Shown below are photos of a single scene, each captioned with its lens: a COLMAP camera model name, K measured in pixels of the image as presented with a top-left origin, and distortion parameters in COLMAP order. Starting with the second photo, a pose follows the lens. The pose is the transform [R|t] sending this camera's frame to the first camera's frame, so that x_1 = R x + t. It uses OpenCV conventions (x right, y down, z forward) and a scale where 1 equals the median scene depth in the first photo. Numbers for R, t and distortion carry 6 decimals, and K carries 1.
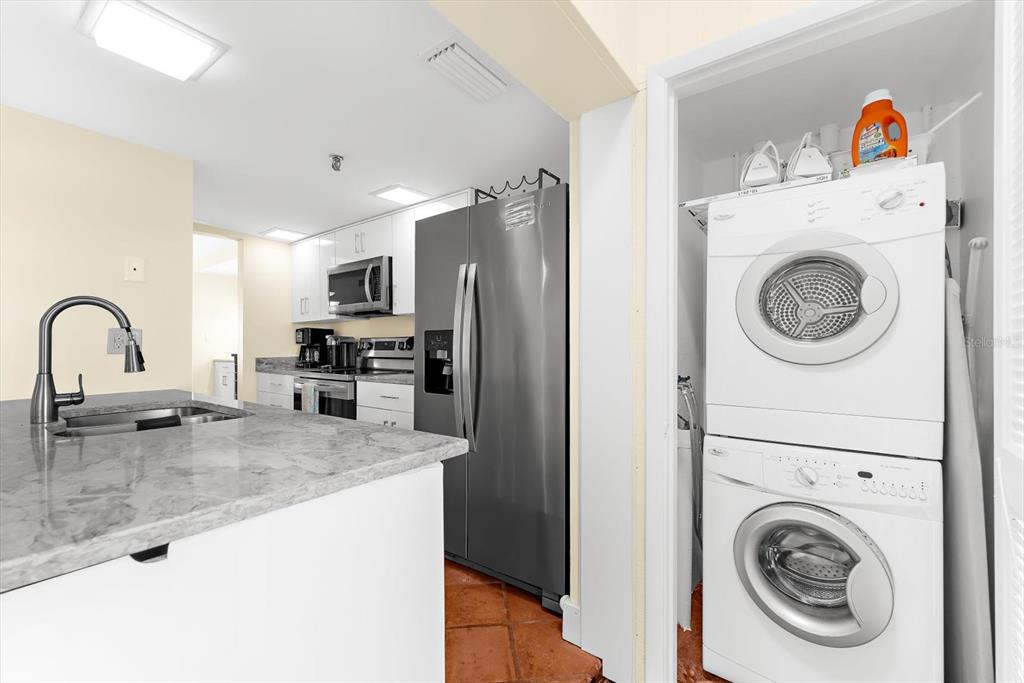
lens RADIAL K [[415.5, 0, 507.7], [0, 415.5, 344.0], [0, 0, 1]] dist [0.004695, 0.000007]
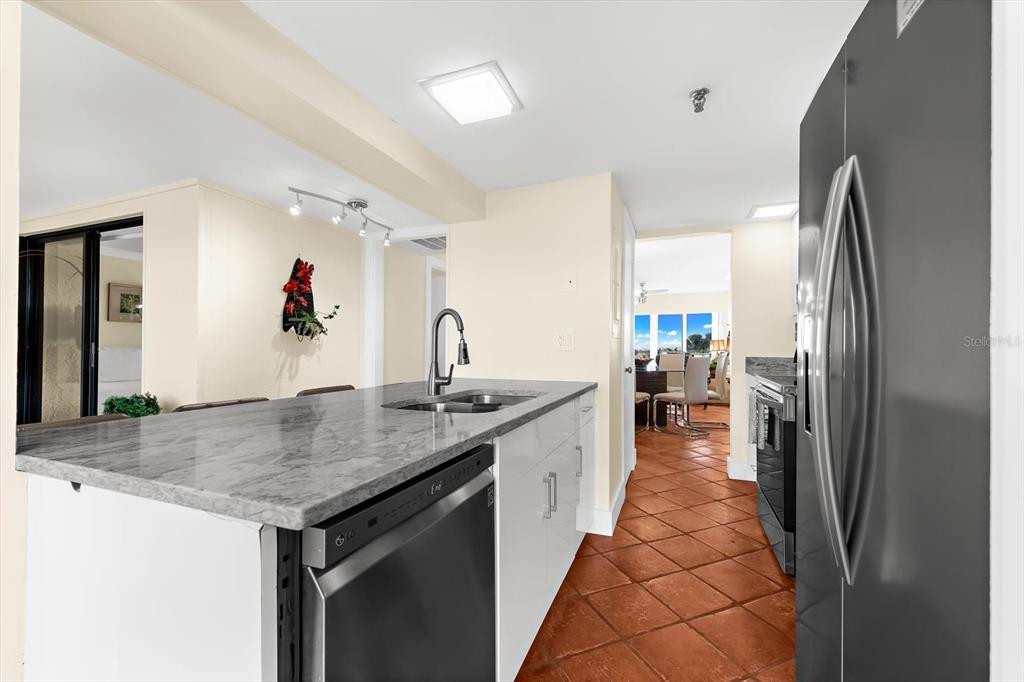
lens RADIAL K [[415.5, 0, 507.7], [0, 415.5, 343.5], [0, 0, 1]] dist [0.004695, 0.000007]
pose [[0.266097, 0.000462, -0.963946, 0.380079], [0.003612, 0.999992, 0.001476, 0.000793], [0.963939, -0.003875, 0.266094, 0.796940]]
